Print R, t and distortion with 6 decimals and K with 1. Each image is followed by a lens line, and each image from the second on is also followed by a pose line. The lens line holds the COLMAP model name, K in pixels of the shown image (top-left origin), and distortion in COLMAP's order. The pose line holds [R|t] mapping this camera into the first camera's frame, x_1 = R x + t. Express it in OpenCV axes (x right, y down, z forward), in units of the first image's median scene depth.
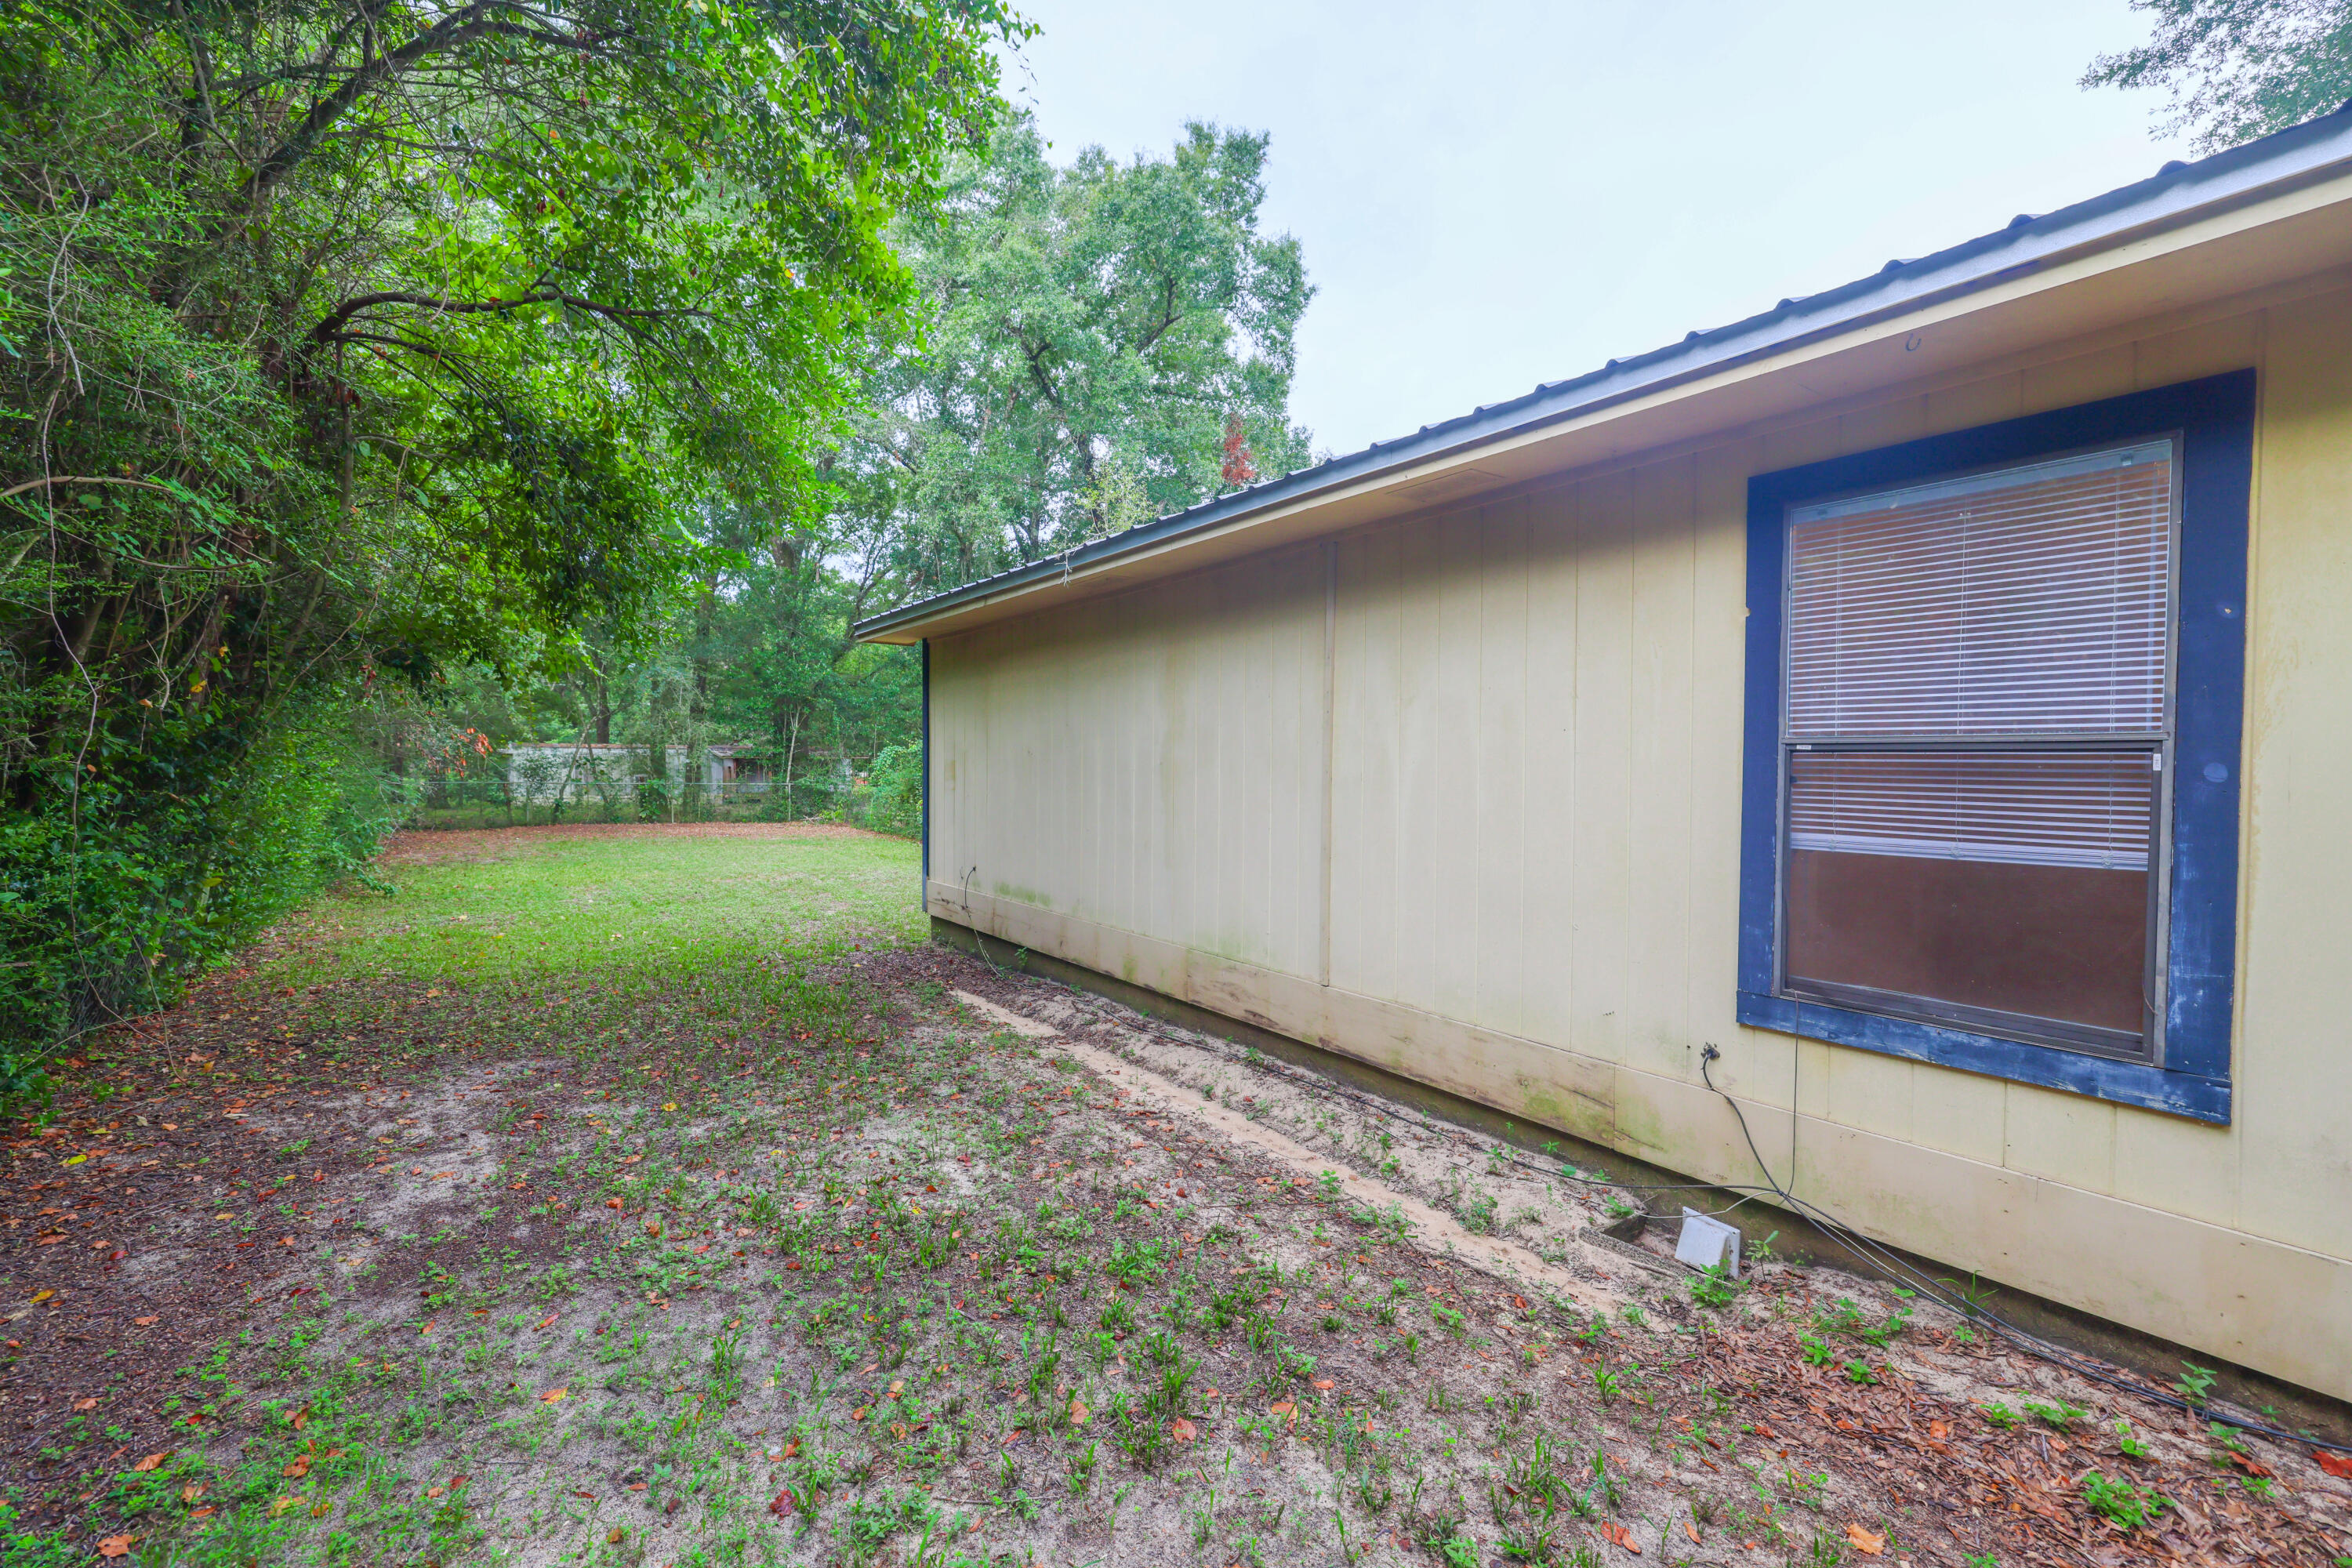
lens RADIAL K [[999.3, 0, 1189.3], [0, 999.3, 788.5], [0, 0, 1]] dist [0.000075, 0.000064]
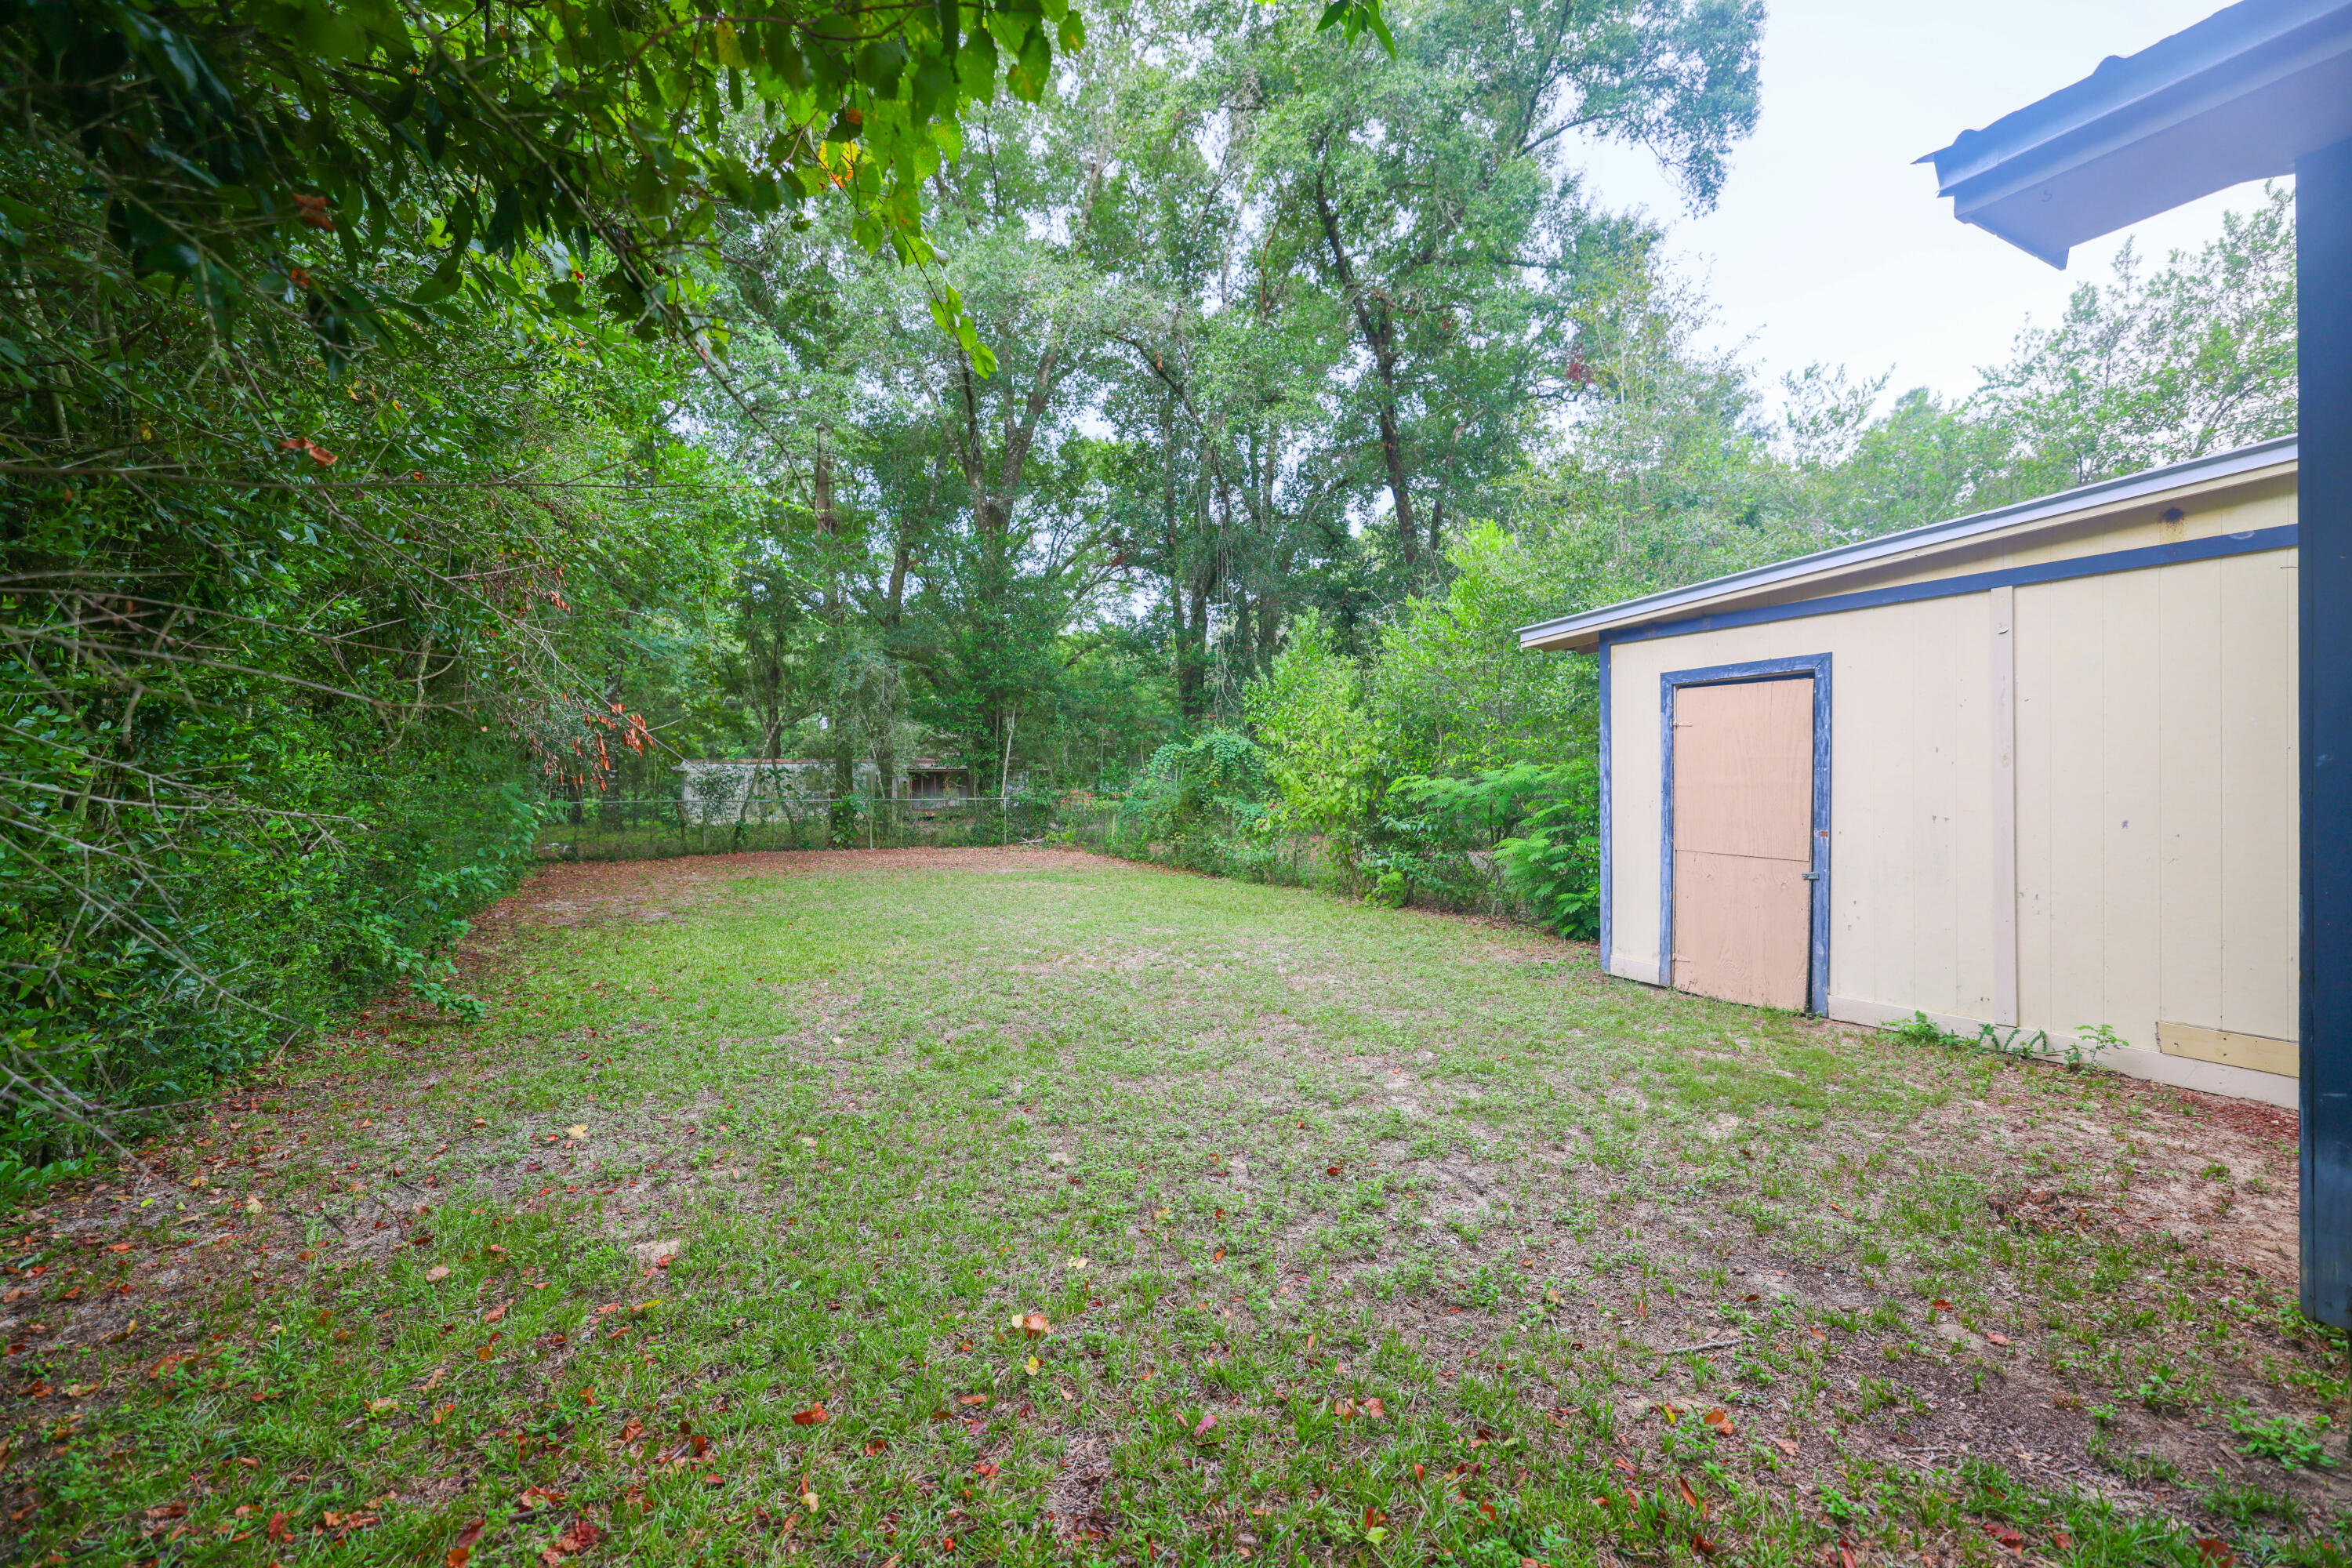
lens RADIAL K [[999.3, 0, 1171.3], [0, 999.3, 783.8], [0, 0, 1]] dist [0.000075, 0.000064]
pose [[0.989487, -0.015457, -0.143796, -0.161677], [0.013238, 0.999778, -0.016379, -0.000992], [0.144017, 0.014303, 0.989472, 0.239019]]
